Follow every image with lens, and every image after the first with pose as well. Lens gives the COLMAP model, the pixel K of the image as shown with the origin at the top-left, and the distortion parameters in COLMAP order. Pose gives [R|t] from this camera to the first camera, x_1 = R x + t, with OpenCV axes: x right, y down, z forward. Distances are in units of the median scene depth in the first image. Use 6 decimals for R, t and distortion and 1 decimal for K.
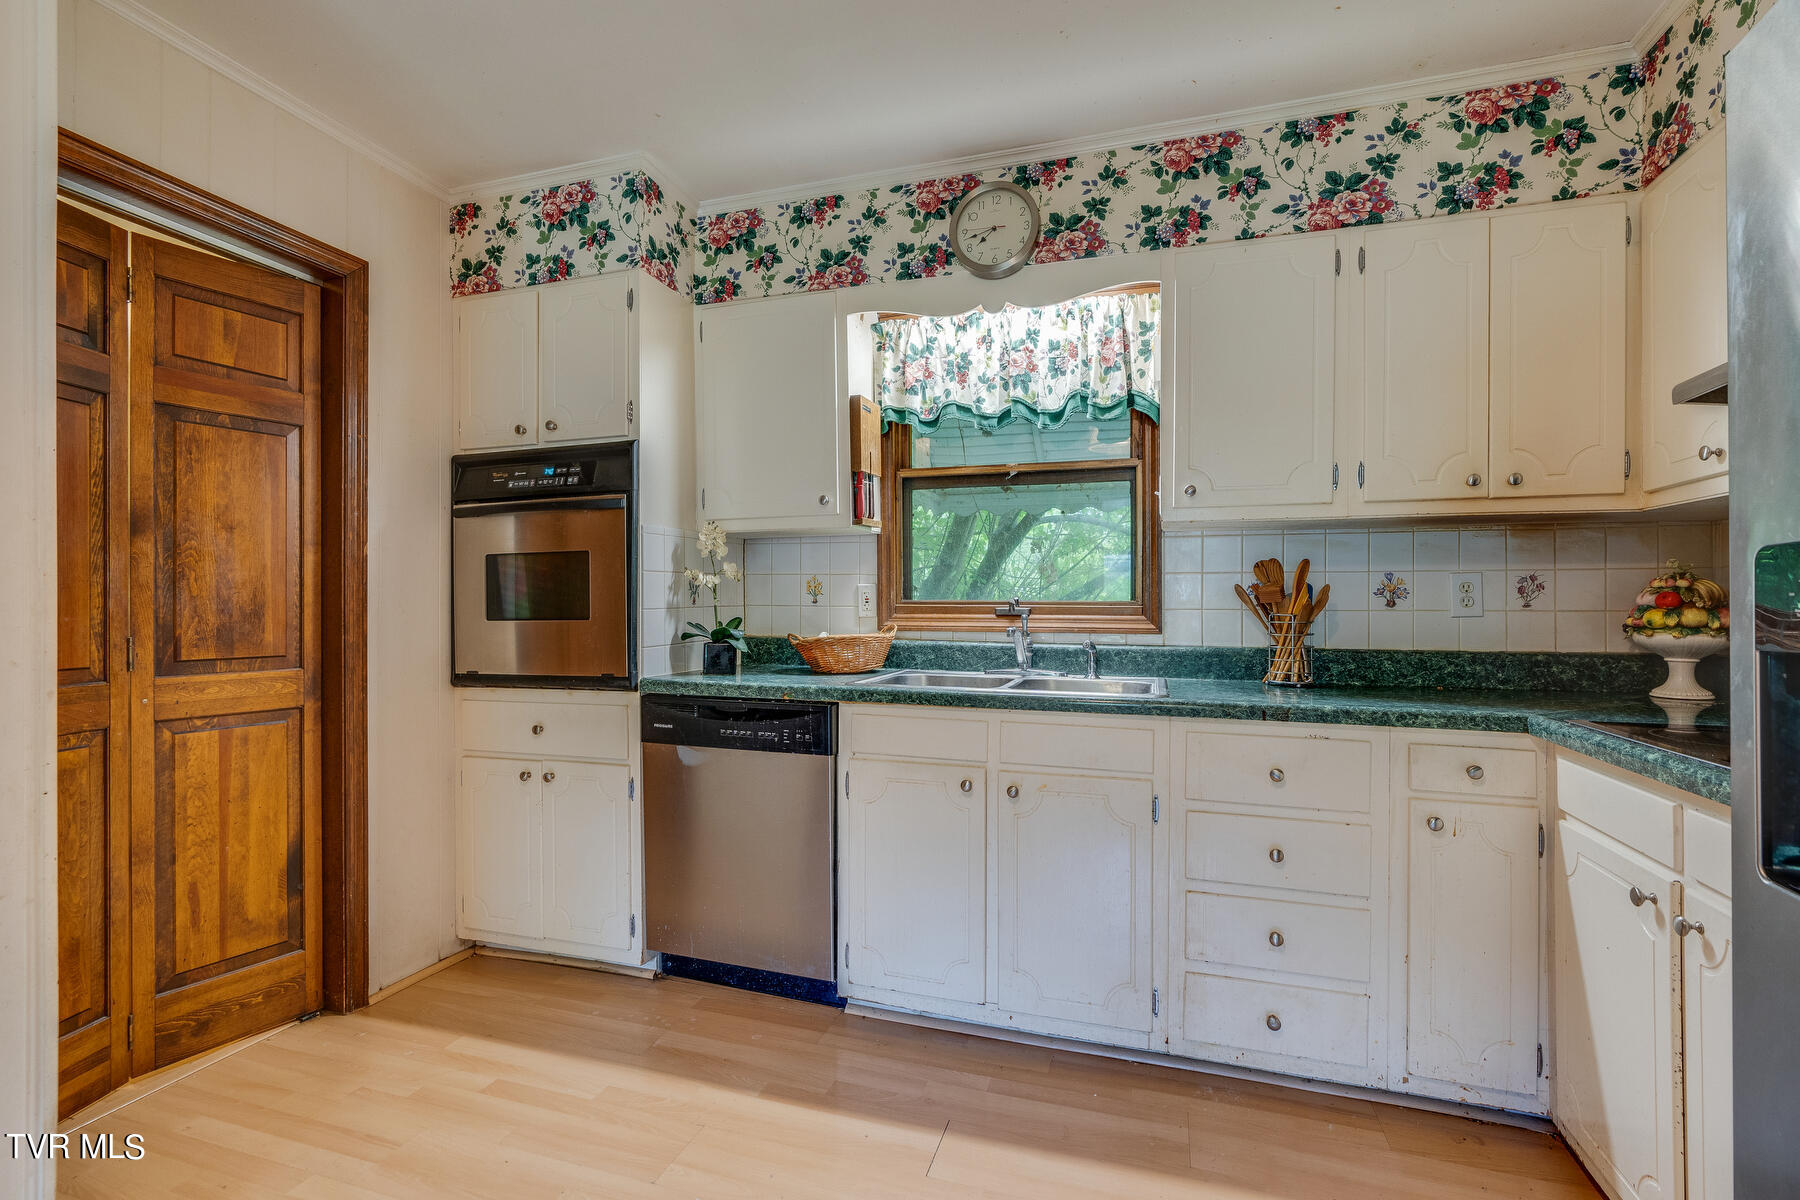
lens RADIAL K [[827.6, 0, 898.3], [0, 827.6, 604.0], [0, 0, 1]] dist [0.000220, 0.003681]
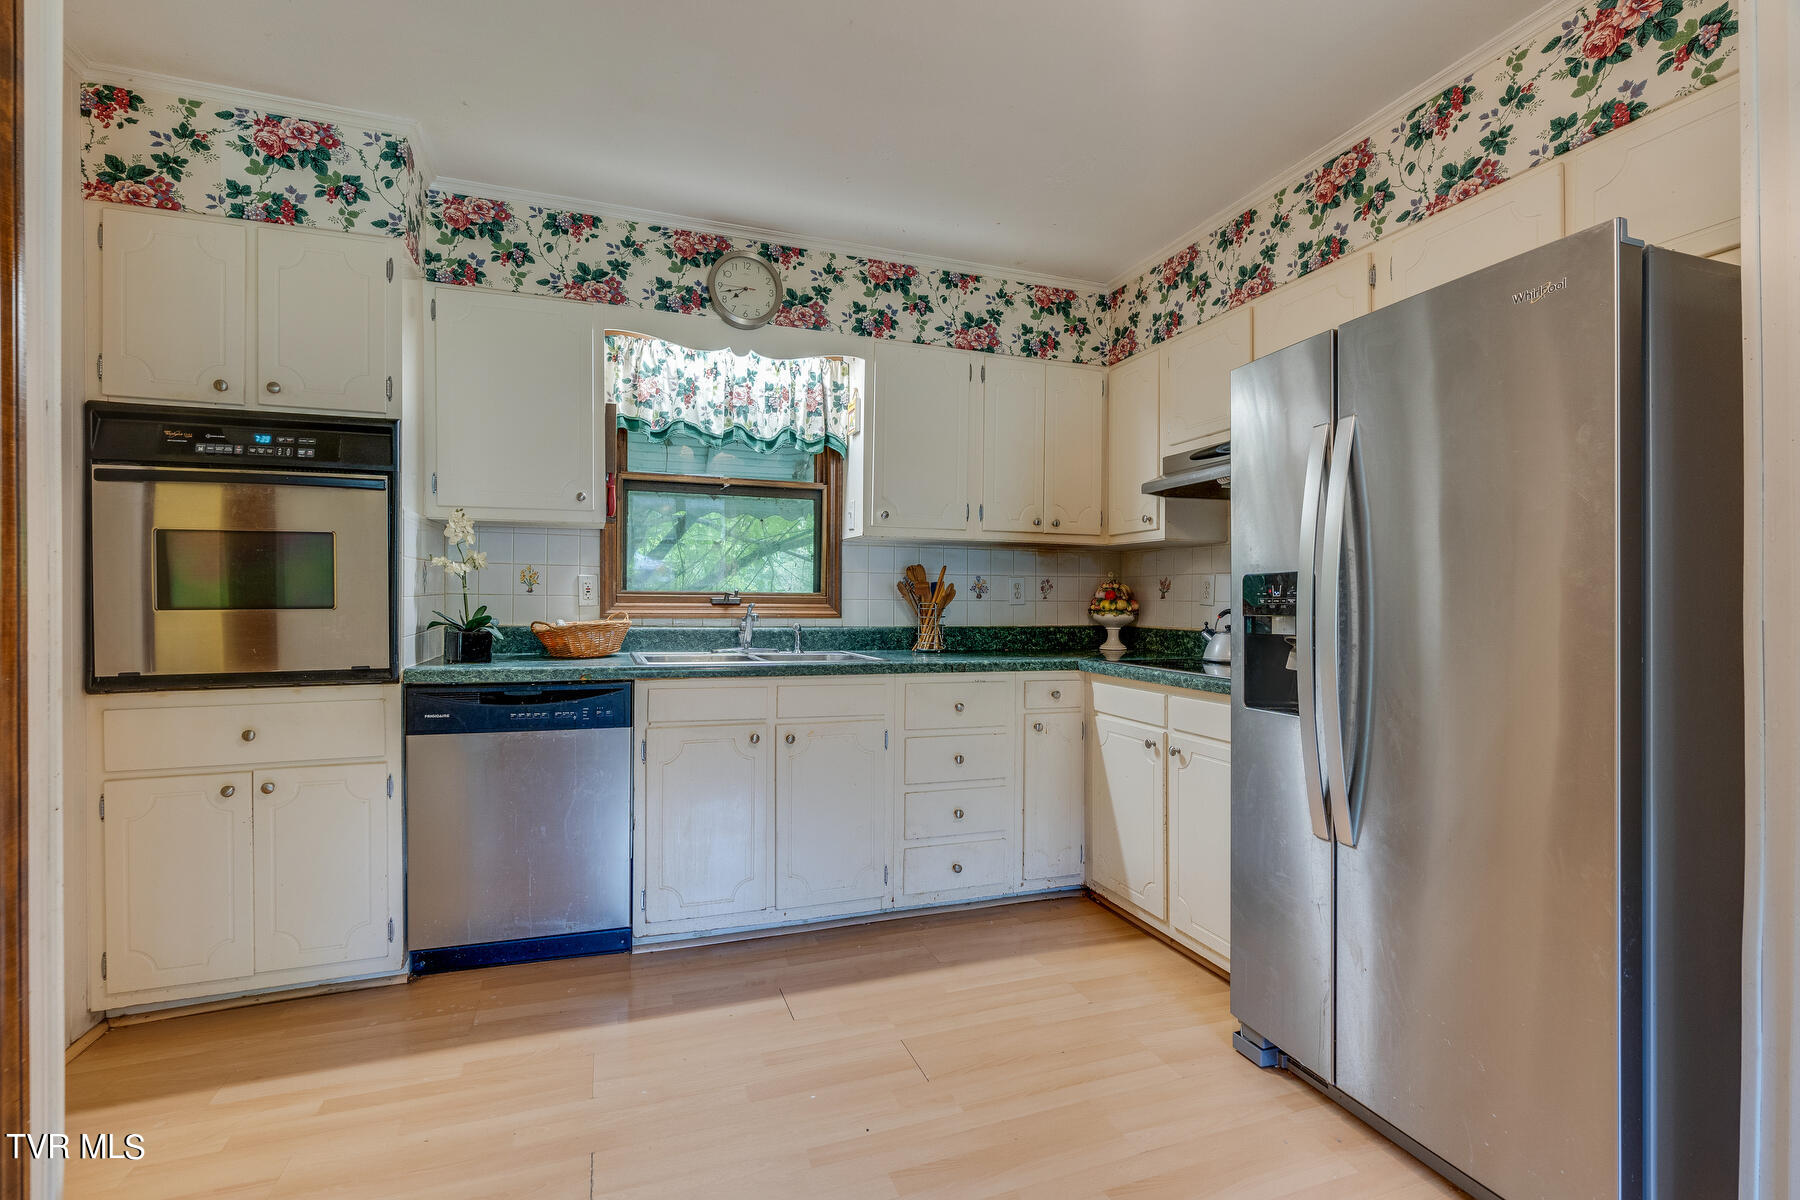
lens RADIAL K [[818.9, 0, 900.0], [0, 818.9, 600.0], [0, 0, 1]] dist [0.011889, 0.000383]
pose [[0.790221, 0.003347, 0.612813, -0.433111], [-0.006471, 0.999975, 0.002883, 0.003125], [-0.612788, -0.006244, 0.790222, -0.102262]]
